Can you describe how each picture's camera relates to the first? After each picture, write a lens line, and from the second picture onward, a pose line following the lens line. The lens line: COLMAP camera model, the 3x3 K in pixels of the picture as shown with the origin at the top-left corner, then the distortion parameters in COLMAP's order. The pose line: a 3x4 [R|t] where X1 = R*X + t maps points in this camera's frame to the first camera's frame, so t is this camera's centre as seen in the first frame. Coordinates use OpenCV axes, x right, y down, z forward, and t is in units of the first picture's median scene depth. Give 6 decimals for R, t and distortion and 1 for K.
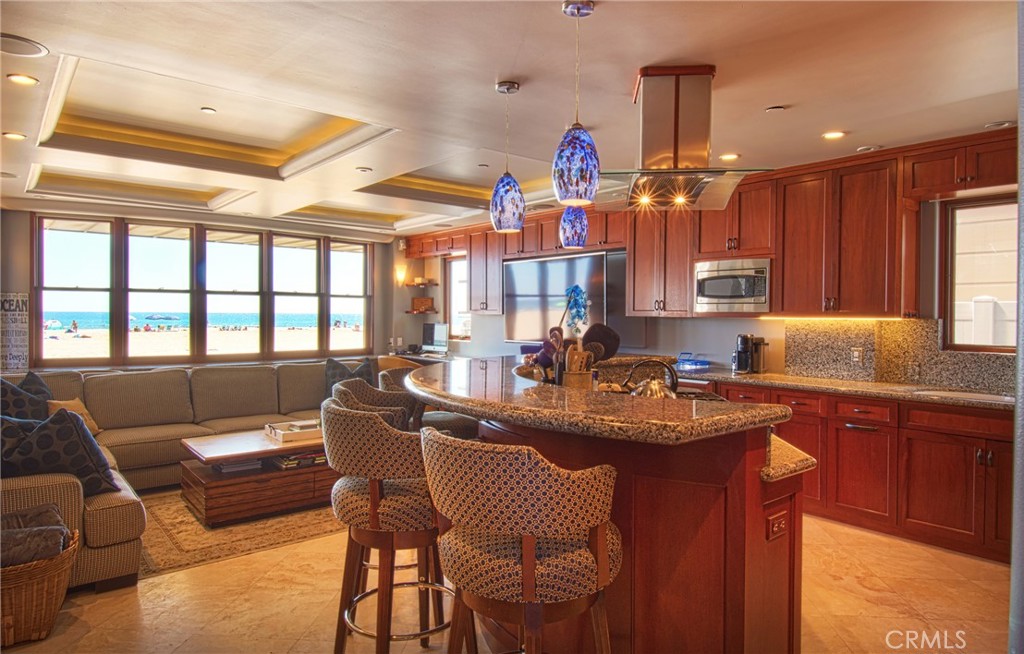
lens RADIAL K [[630.0, 0, 521.4], [0, 630.0, 313.2], [0, 0, 1]] dist [0.060099, -0.042045]
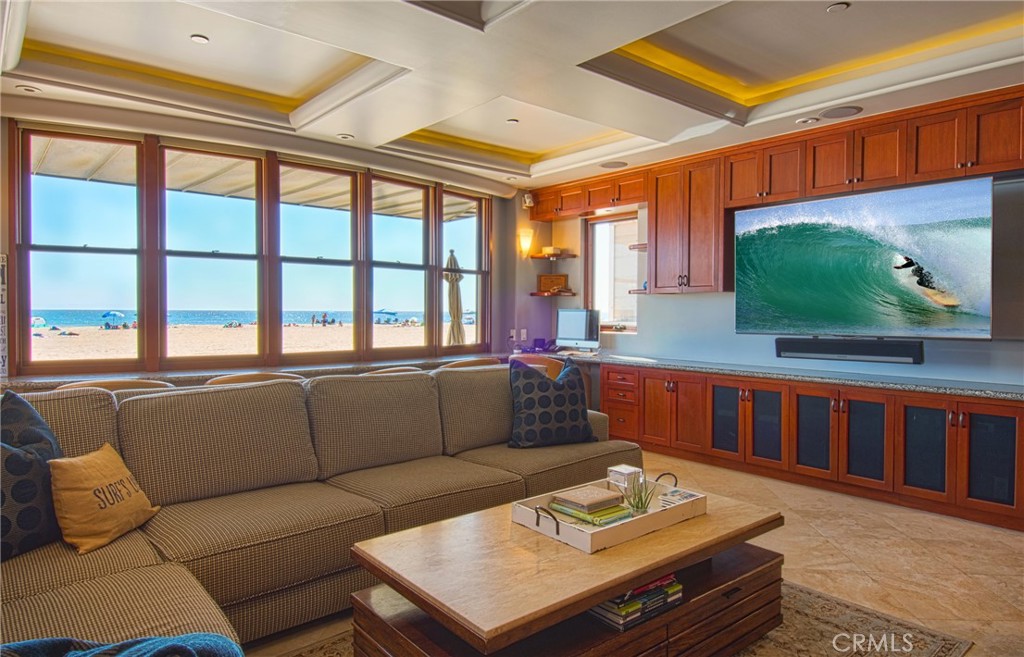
lens RADIAL K [[630.0, 0, 521.4], [0, 630.0, 314.7], [0, 0, 1]] dist [0.060099, -0.042045]
pose [[0.999834, -0.002793, 0.018010, -0.216525], [0.002680, 0.999977, 0.006257, 0.018164], [-0.018027, -0.006208, 0.999818, 0.284928]]
